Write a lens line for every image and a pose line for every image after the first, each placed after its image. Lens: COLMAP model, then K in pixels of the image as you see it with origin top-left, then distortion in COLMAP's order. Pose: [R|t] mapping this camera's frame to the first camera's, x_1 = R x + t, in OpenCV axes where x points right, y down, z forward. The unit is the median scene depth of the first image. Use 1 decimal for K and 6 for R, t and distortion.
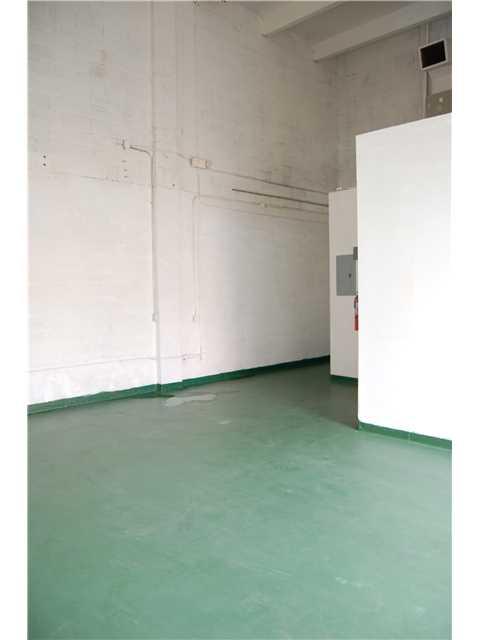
lens RADIAL K [[542.0, 0, 239.7], [0, 542.0, 302.5], [0, 0, 1]] dist [-0.000687, -0.003020]
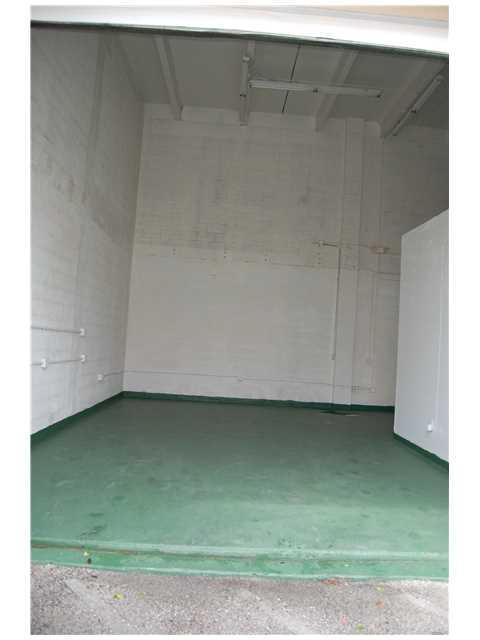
lens RADIAL K [[511.3, 0, 240.0], [0, 511.3, 320.0], [0, 0, 1]] dist [0.003564, -0.006379]
pose [[0.730655, 0.037941, -0.681692, 0.596576], [-0.087767, 0.995390, -0.038671, 0.002921], [0.677082, 0.088085, 0.730617, -0.189132]]
